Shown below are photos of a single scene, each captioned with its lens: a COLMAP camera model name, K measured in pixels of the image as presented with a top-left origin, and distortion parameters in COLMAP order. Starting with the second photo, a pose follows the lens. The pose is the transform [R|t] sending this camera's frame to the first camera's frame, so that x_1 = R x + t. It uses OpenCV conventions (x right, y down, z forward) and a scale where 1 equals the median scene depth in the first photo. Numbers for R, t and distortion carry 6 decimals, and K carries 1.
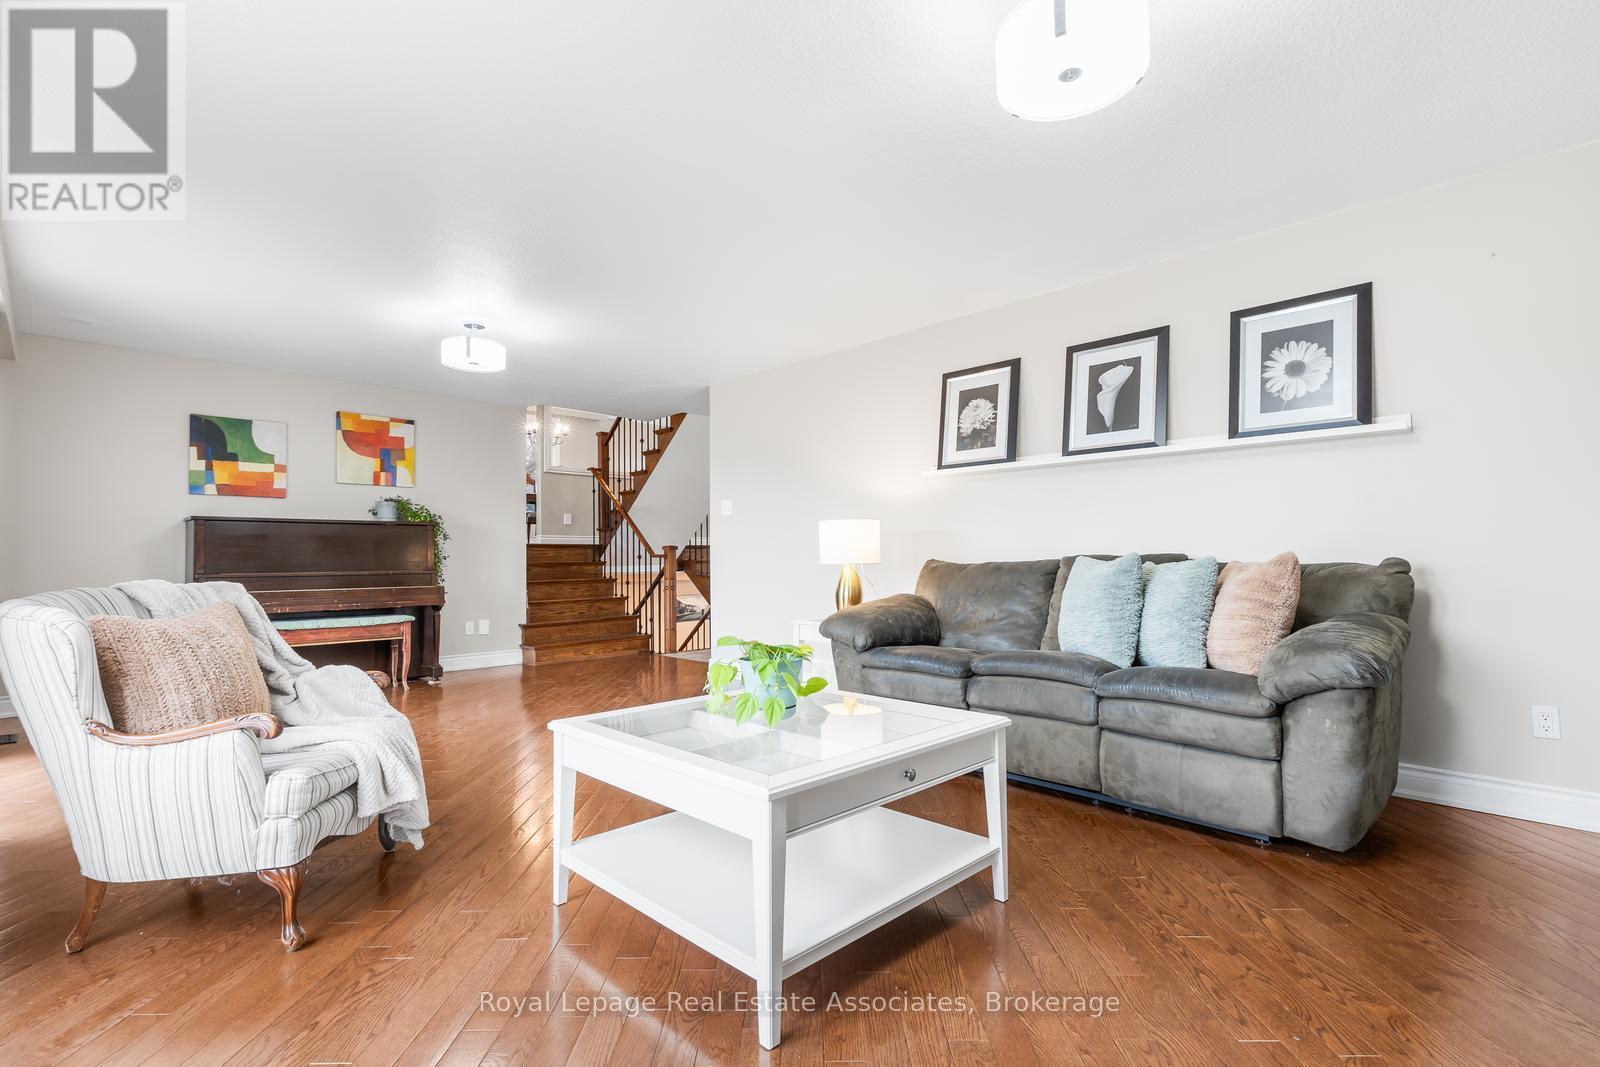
lens RADIAL K [[731.7, 0, 800.5], [0, 731.7, 546.5], [0, 0, 1]] dist [0.003008, 0.000007]
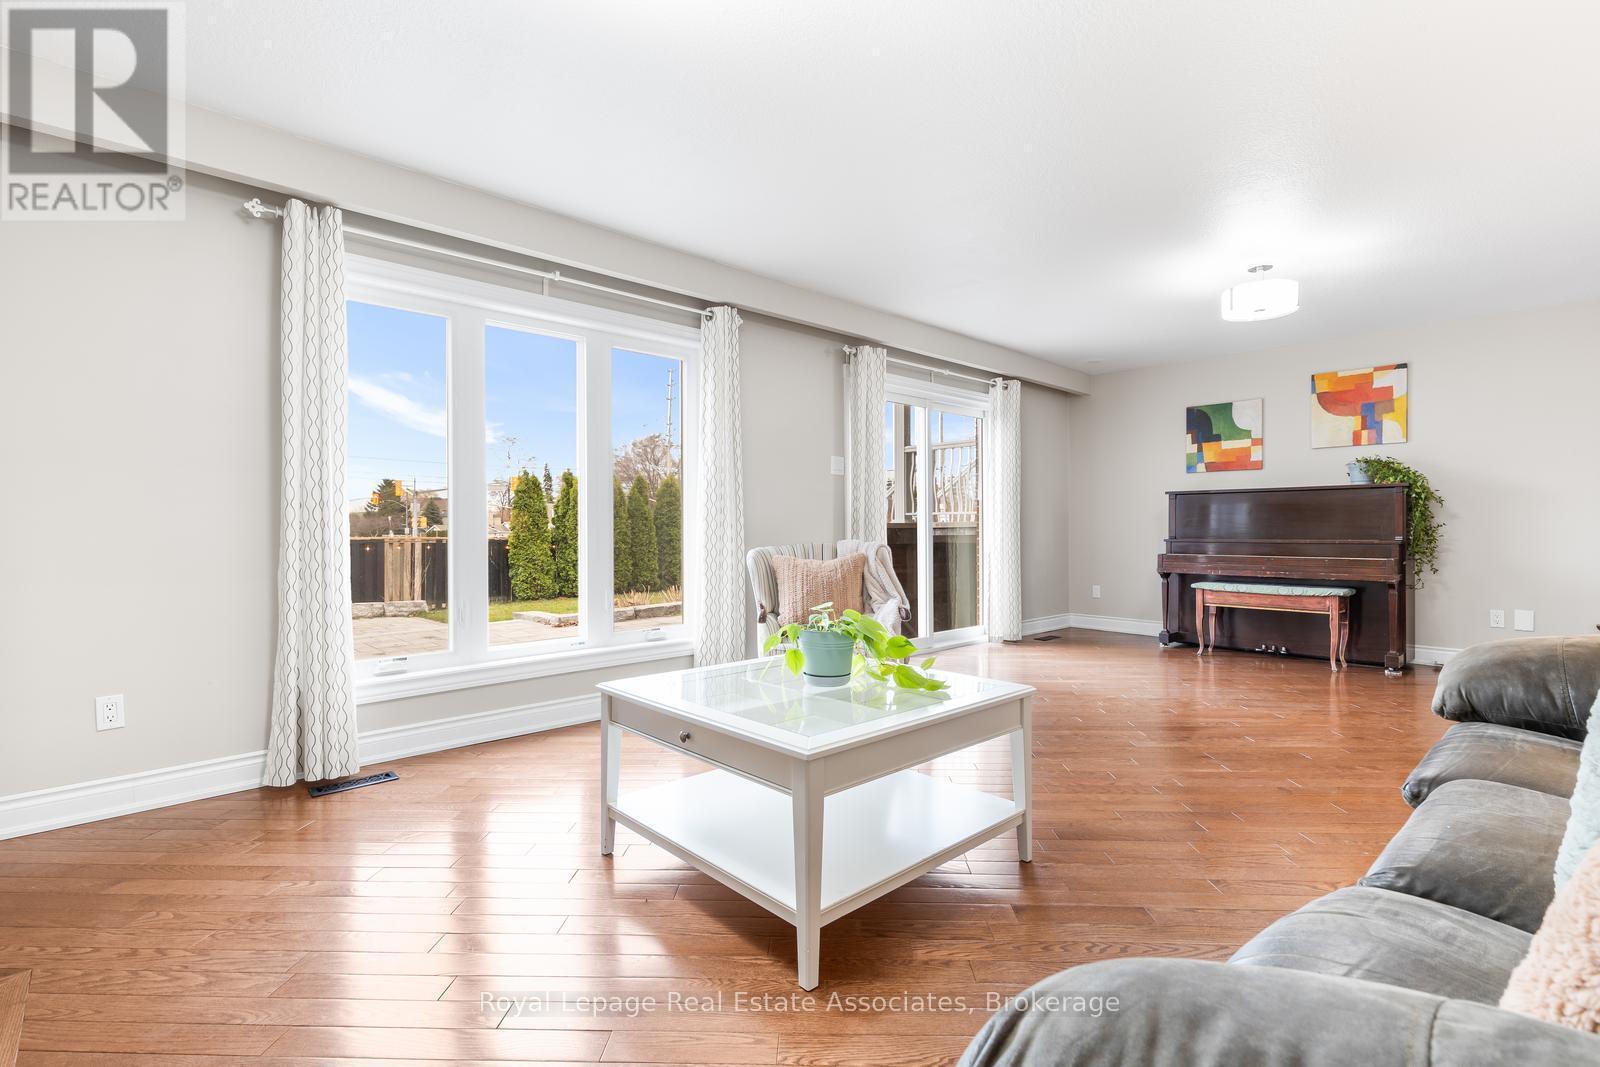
lens RADIAL K [[731.7, 0, 800.4], [0, 731.7, 529.5], [0, 0, 1]] dist [0.003008, 0.000007]
pose [[-0.002559, 0.003767, -0.999990, 0.368980], [0.015309, 0.999876, 0.003727, 0.007279], [0.999880, -0.015300, -0.002616, 0.343192]]
